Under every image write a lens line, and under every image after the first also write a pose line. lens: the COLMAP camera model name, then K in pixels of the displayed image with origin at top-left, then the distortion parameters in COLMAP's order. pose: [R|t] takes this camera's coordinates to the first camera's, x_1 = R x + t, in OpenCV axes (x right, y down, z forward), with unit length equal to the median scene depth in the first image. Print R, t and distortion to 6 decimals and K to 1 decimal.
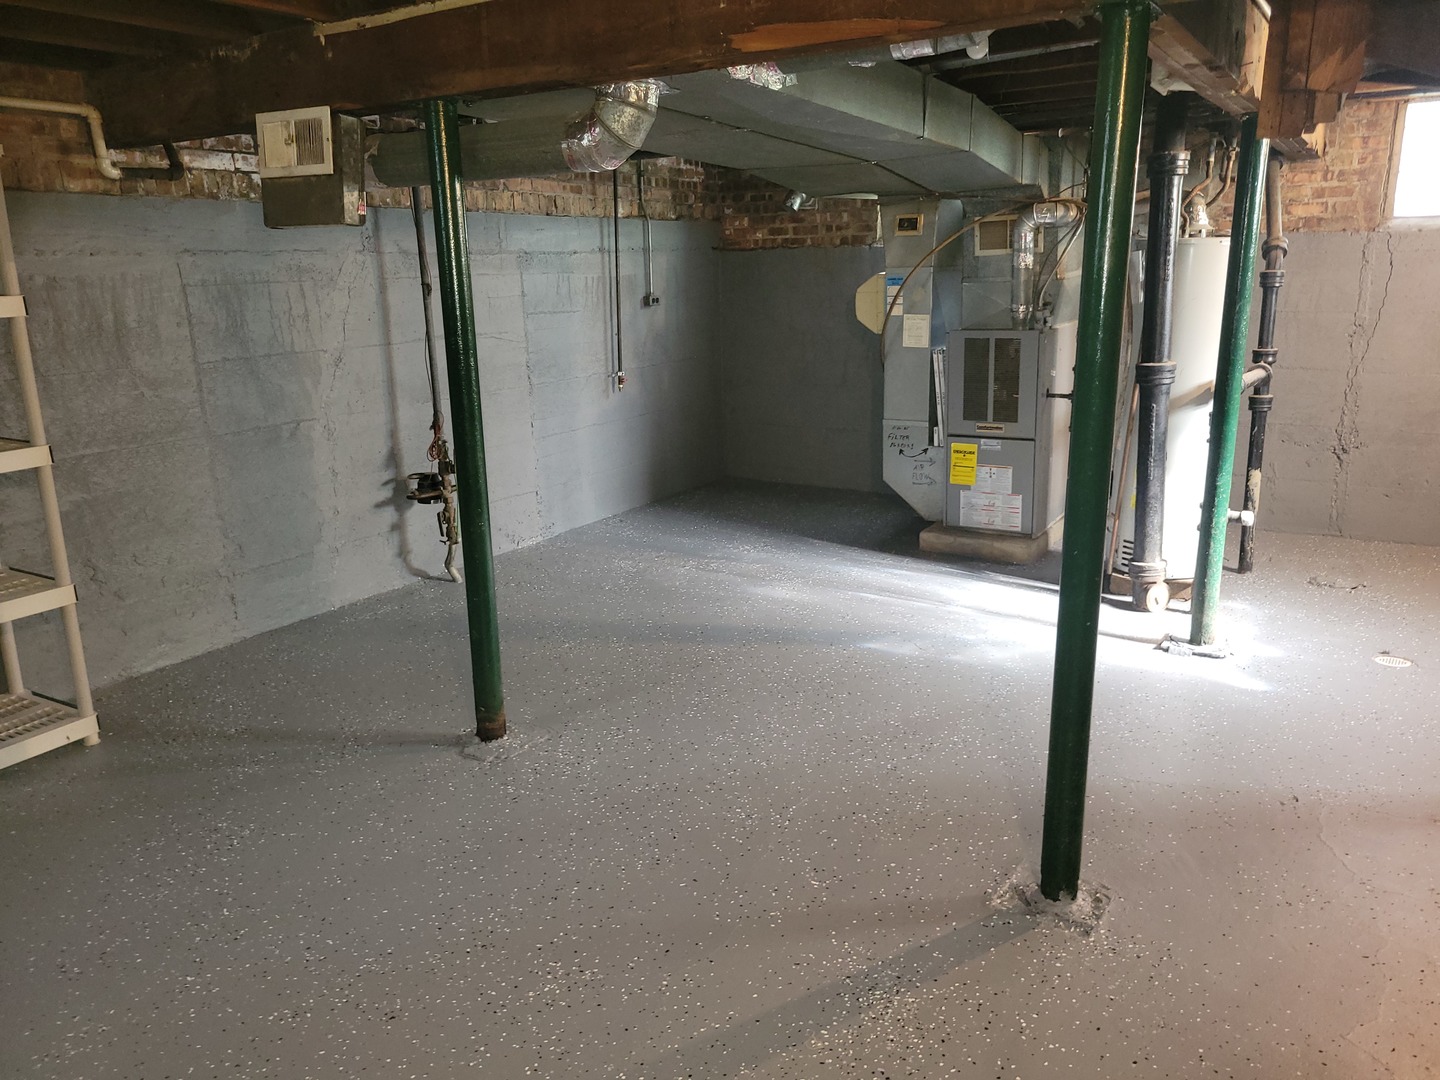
lens RADIAL K [[1073.6, 0, 719.5], [0, 1073.6, 525.5], [0, 0, 1]] dist [0.060205, -0.058330]
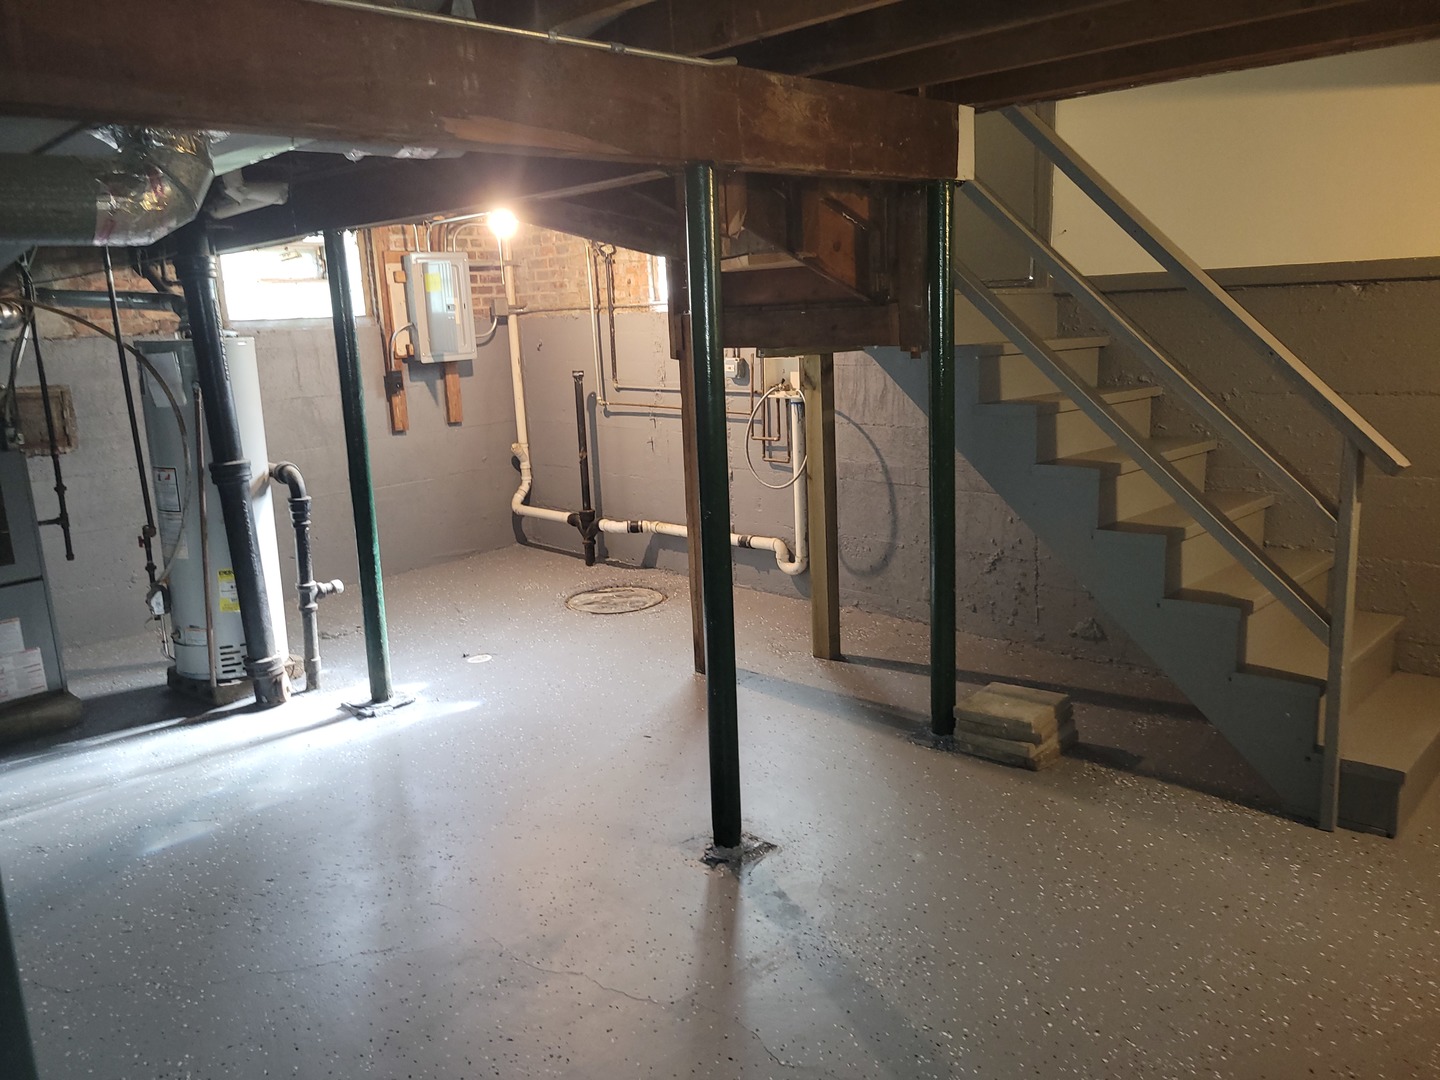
lens RADIAL K [[1073.6, 0, 719.5], [0, 1073.6, 525.5], [0, 0, 1]] dist [0.060205, -0.058330]
pose [[0.222878, -0.183590, 0.957403, -0.452012], [0.271302, 0.954988, 0.119969, -0.089882], [-0.936334, 0.233007, 0.262654, 0.325728]]
